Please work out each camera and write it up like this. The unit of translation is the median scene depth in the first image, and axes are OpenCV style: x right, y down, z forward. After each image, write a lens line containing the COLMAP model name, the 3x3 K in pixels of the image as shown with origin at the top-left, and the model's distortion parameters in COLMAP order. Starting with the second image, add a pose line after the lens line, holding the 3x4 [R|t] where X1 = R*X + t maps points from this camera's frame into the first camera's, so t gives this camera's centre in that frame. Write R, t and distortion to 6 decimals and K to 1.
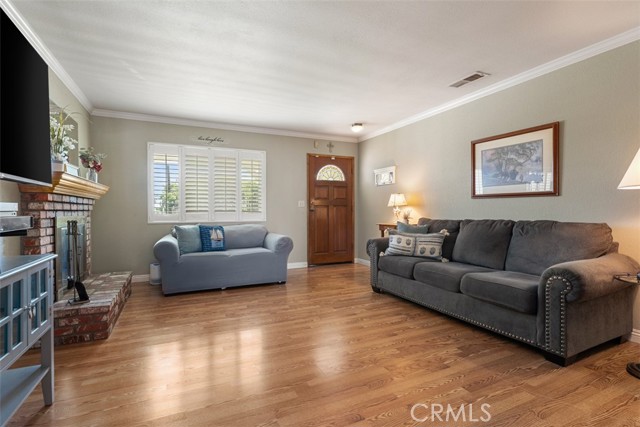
lens RADIAL K [[308.8, 0, 320.1], [0, 308.8, 210.6], [0, 0, 1]] dist [-0.004391, 0.001042]
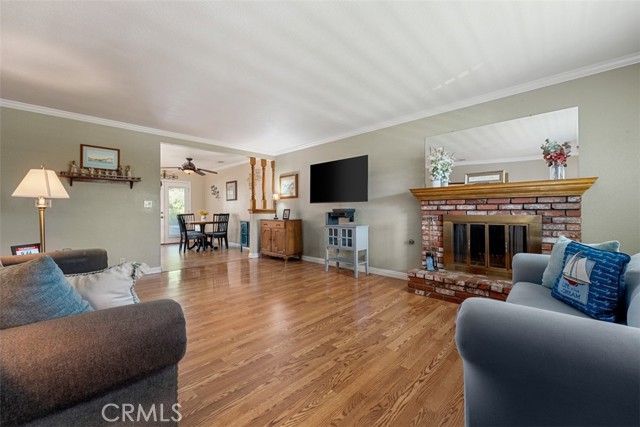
lens RADIAL K [[257.2, 0, 319.7], [0, 257.2, 211.9], [0, 0, 1]] dist [0.001227, -0.000054]
pose [[-0.936090, 0.009622, -0.351629, 0.143318], [0.006947, 0.999937, 0.008868, -0.005514], [0.351692, 0.005858, -0.936097, 1.606088]]
